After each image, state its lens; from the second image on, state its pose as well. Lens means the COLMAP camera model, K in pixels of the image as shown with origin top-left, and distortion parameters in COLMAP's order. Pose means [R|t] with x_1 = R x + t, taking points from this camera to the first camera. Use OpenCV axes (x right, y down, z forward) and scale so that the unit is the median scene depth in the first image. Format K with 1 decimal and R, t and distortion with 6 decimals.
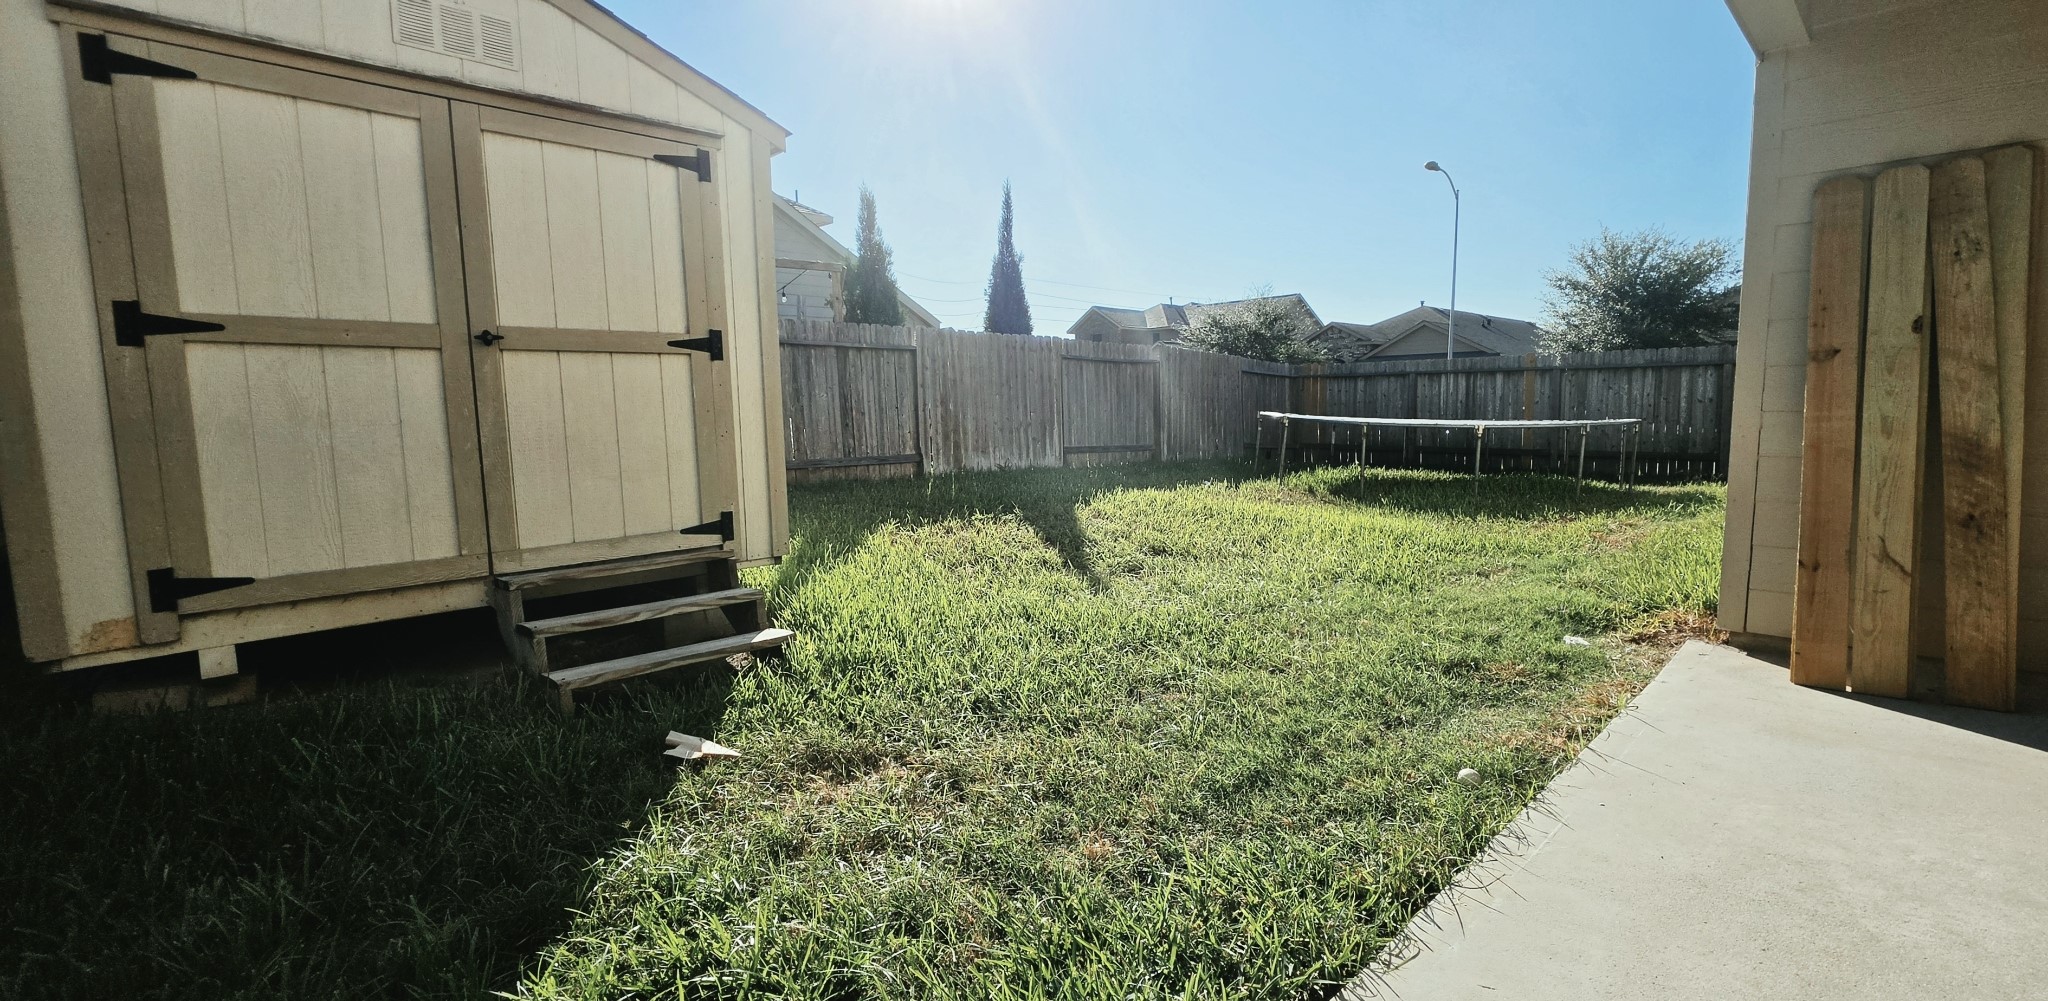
lens RADIAL K [[921.5, 0, 1024.0], [0, 921.5, 500.5], [0, 0, 1]] dist [0.002070, 0.000023]
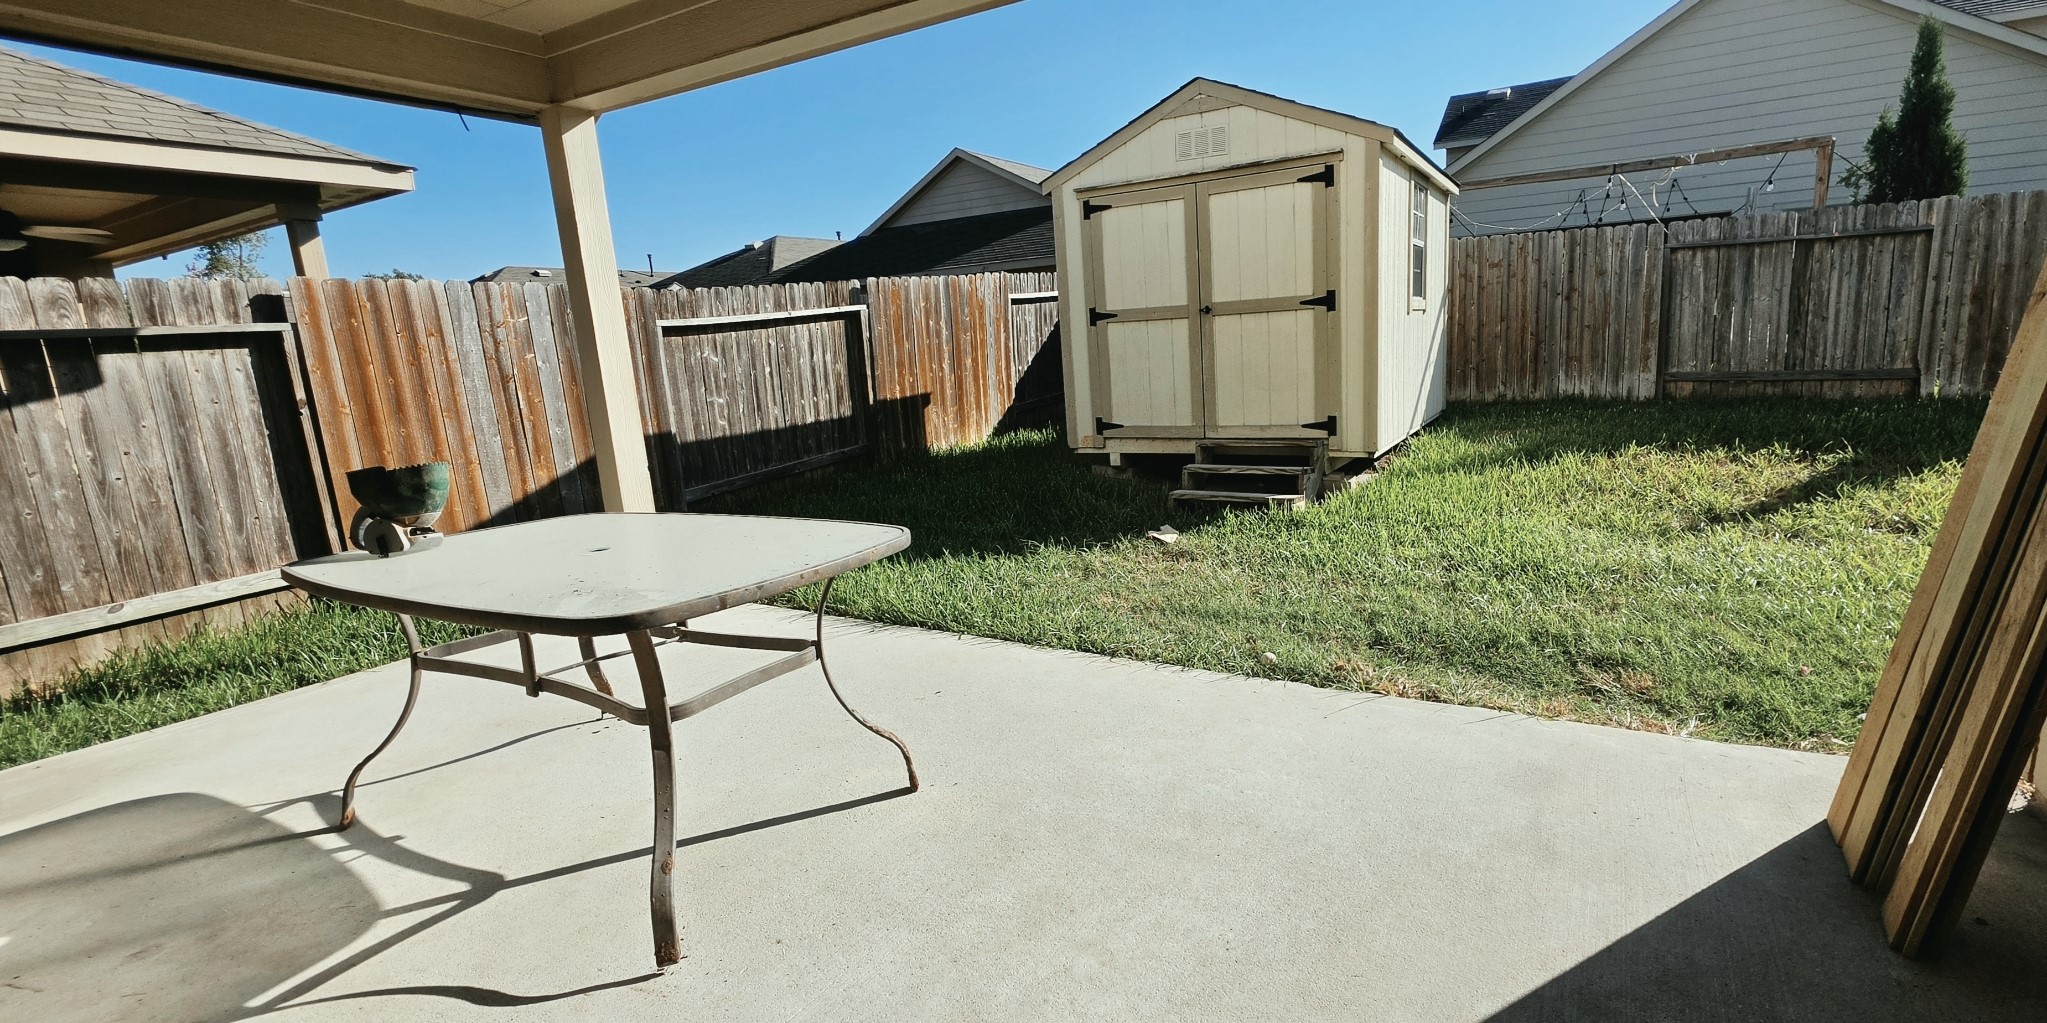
lens RADIAL K [[925.6, 0, 1023.5], [0, 925.6, 511.5], [0, 0, 1]] dist [-0.000437, -0.000207]
pose [[0.181111, 0.188179, -0.965291, 1.124023], [-0.041559, 0.982111, 0.183660, -0.095555], [0.982584, 0.006853, 0.185692, 0.269804]]
